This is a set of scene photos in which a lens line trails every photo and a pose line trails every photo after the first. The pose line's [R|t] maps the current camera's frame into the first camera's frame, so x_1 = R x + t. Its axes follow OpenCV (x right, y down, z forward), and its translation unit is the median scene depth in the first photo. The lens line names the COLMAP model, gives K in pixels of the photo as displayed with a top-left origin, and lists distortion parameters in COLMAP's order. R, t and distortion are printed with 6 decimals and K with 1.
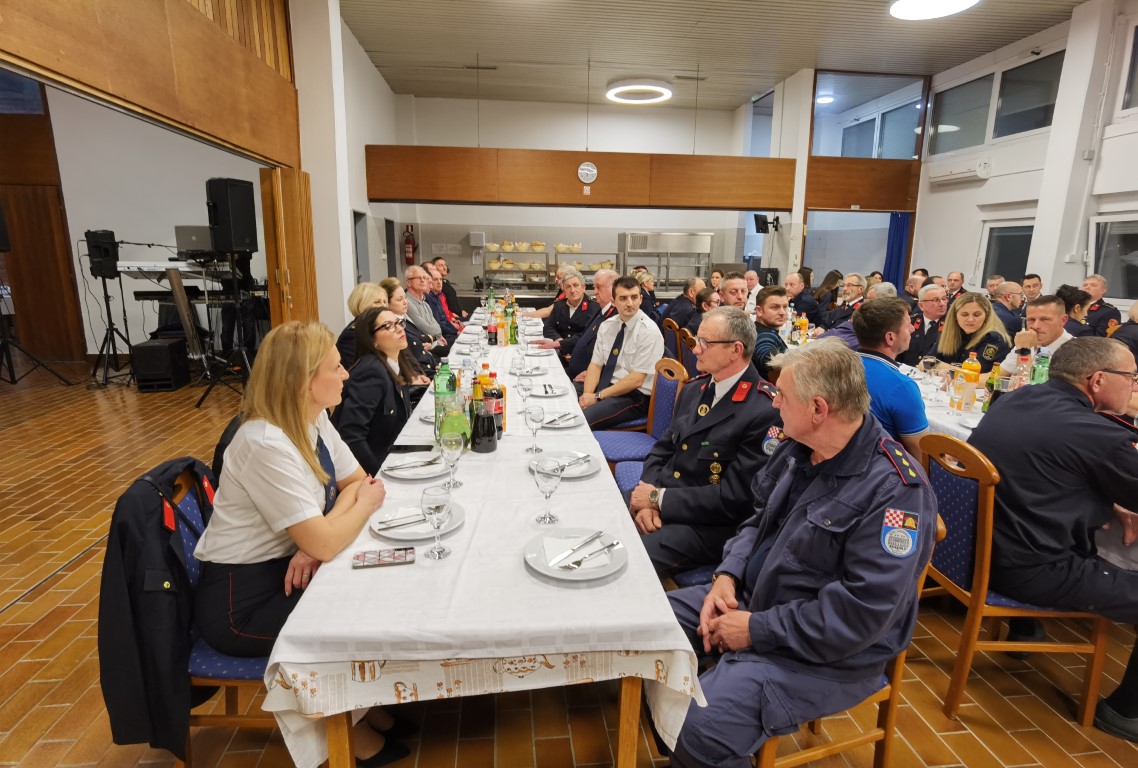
lens RADIAL K [[594.1, 0, 567.5], [0, 594.1, 395.1], [0, 0, 1]] dist [-0.056161, 0.023798]
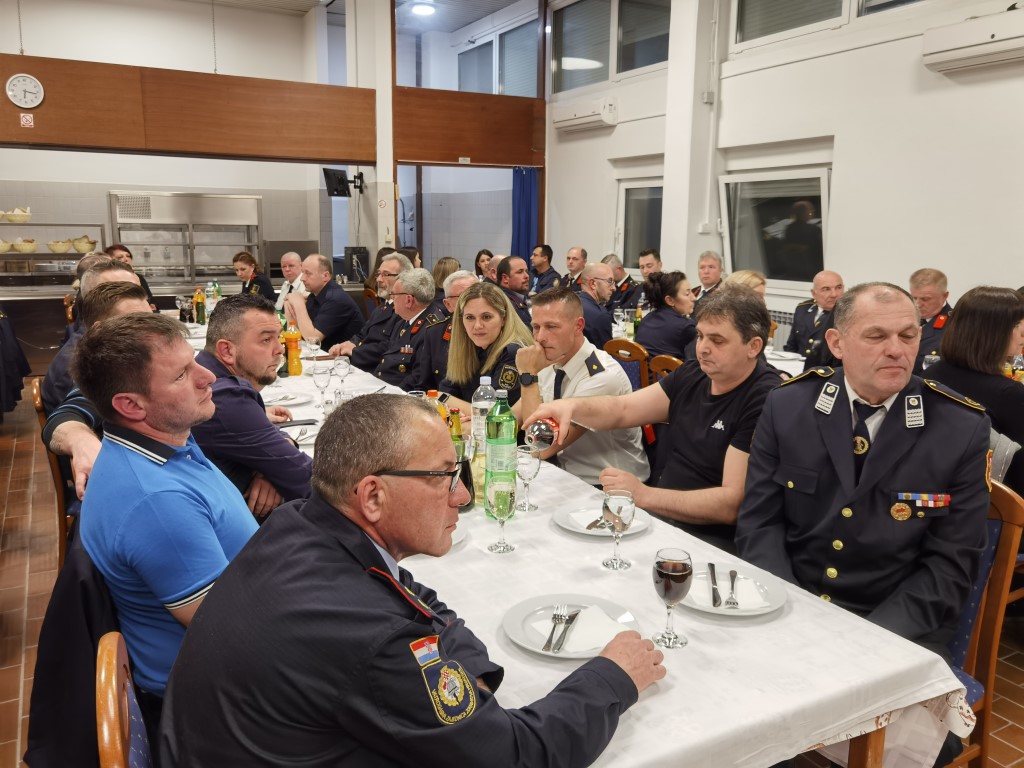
lens RADIAL K [[819.4, 0, 508.4], [0, 819.4, 374.6], [0, 0, 1]] dist [0.012705, 0.004106]
pose [[0.921955, -0.068653, 0.381163, 0.144358], [0.089888, 0.995220, -0.038168, -0.015910], [-0.376721, 0.069451, 0.923719, 0.065635]]
